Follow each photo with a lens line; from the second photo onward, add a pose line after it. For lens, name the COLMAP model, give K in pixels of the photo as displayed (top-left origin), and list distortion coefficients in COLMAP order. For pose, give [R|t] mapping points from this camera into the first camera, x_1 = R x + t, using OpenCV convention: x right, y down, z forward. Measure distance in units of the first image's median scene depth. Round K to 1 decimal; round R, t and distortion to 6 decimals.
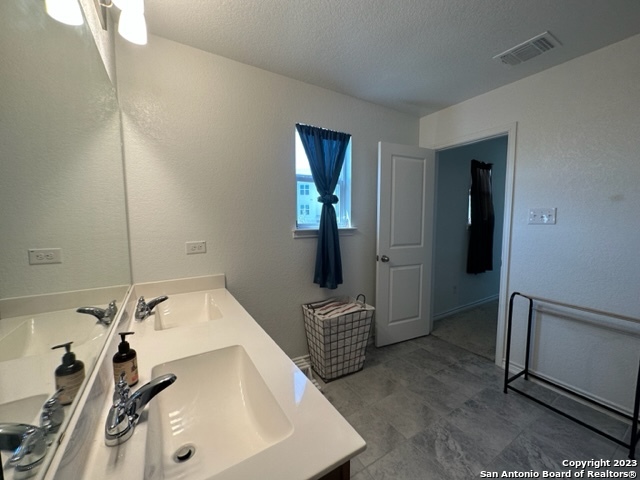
lens RADIAL K [[257.1, 0, 324.0], [0, 257.1, 241.5], [0, 0, 1]] dist [-0.004595, 0.001044]
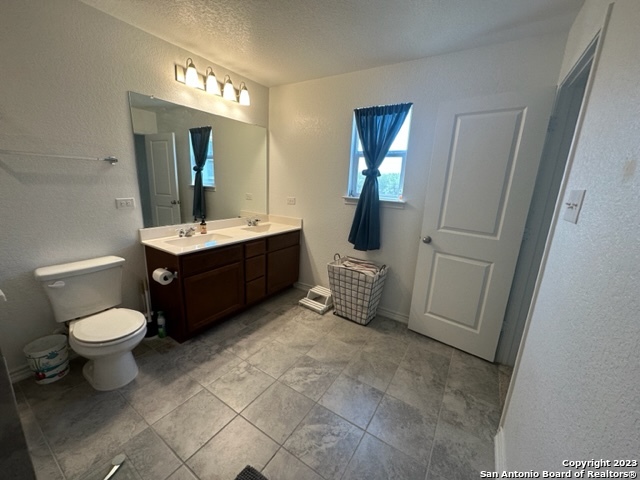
lens RADIAL K [[257.1, 0, 322.1], [0, 257.1, 243.5], [0, 0, 1]] dist [-0.004595, 0.001044]
pose [[0.435126, 0.233980, -0.869436, 1.001545], [-0.134935, 0.971684, 0.193966, -0.052418], [0.890201, 0.032917, 0.454377, 0.313479]]
